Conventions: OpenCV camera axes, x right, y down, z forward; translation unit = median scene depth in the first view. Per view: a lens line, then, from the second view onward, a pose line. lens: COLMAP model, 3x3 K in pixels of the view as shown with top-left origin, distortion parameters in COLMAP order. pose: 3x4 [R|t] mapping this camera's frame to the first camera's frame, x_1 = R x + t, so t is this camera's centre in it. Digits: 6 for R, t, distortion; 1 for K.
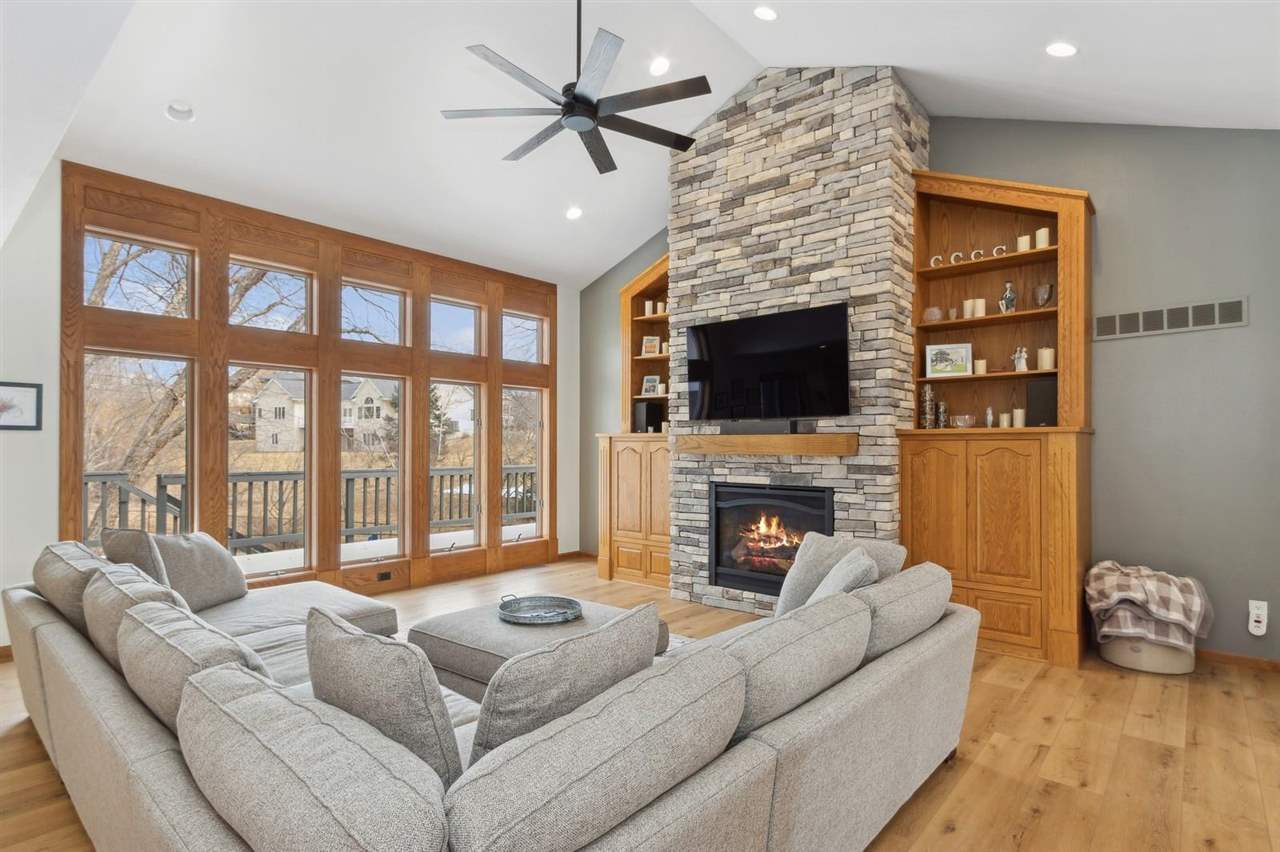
lens RADIAL K [[642.3, 0, 638.7], [0, 642.3, 436.0], [0, 0, 1]] dist [0.000360, -0.000725]
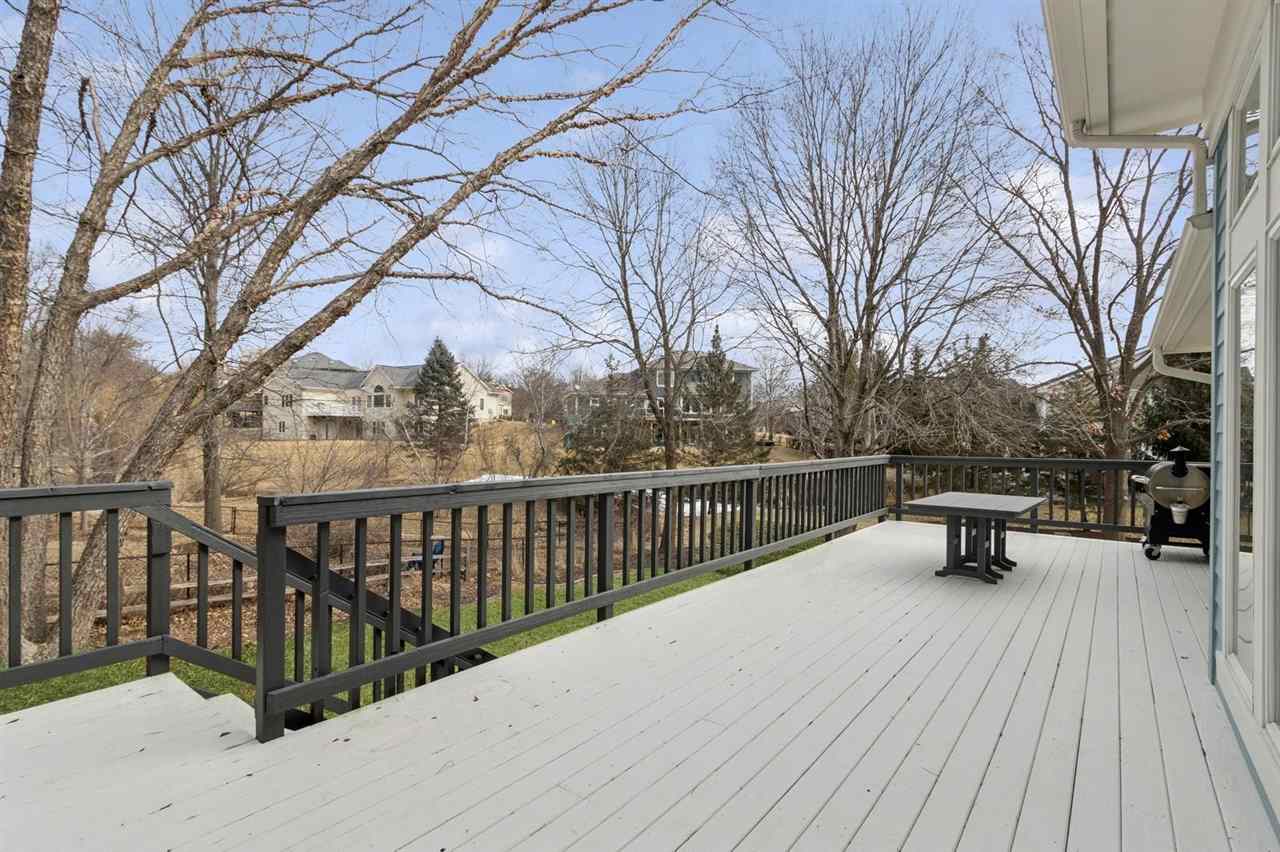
lens RADIAL K [[599.6, 0, 640.1], [0, 599.6, 431.5], [0, 0, 1]] dist [0.003863, 0.000424]
pose [[0.999403, 0.005361, 0.034121, -0.273920], [-0.005628, 0.999954, 0.007735, 0.008977], [-0.034078, -0.007922, 0.999388, 0.326069]]
